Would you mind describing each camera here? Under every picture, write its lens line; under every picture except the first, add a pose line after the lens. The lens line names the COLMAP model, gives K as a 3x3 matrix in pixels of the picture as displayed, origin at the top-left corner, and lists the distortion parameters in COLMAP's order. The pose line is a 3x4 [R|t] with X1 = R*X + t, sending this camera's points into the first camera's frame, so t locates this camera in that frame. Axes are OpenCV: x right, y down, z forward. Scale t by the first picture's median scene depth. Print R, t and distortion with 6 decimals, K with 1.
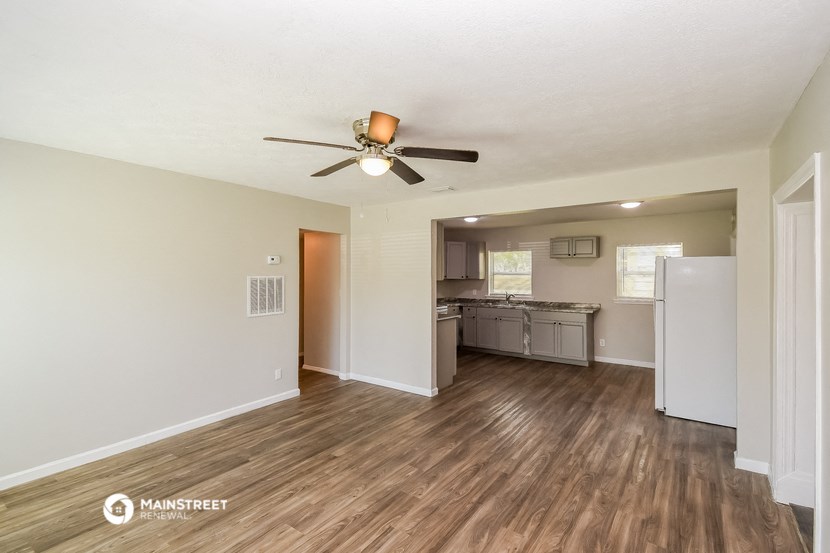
lens RADIAL K [[383.1, 0, 414.5], [0, 383.1, 272.7], [0, 0, 1]] dist [0.022033, -0.002363]
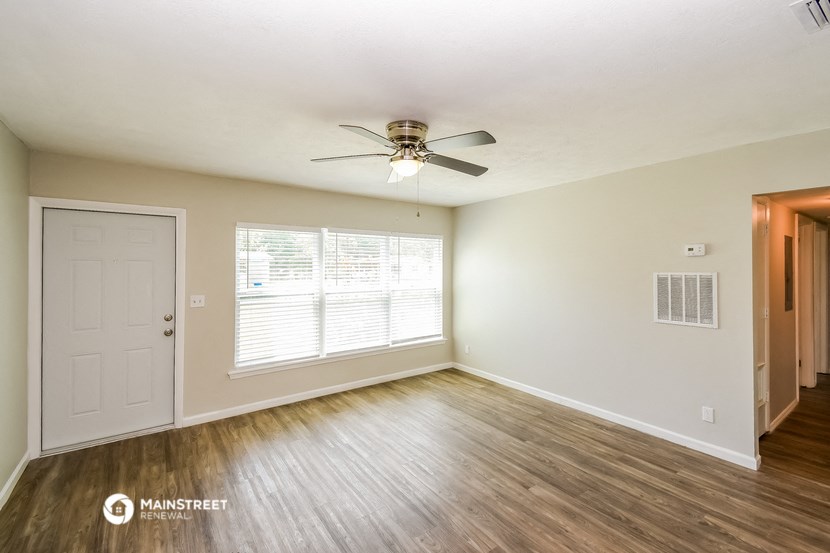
lens RADIAL K [[362.2, 0, 424.0], [0, 362.2, 263.9], [0, 0, 1]] dist [0.000050, -0.000257]
pose [[-0.323078, -0.009040, -0.946329, 0.547129], [0.002521, 0.999943, -0.010413, -0.003374], [0.946369, -0.005750, -0.323037, 0.917268]]
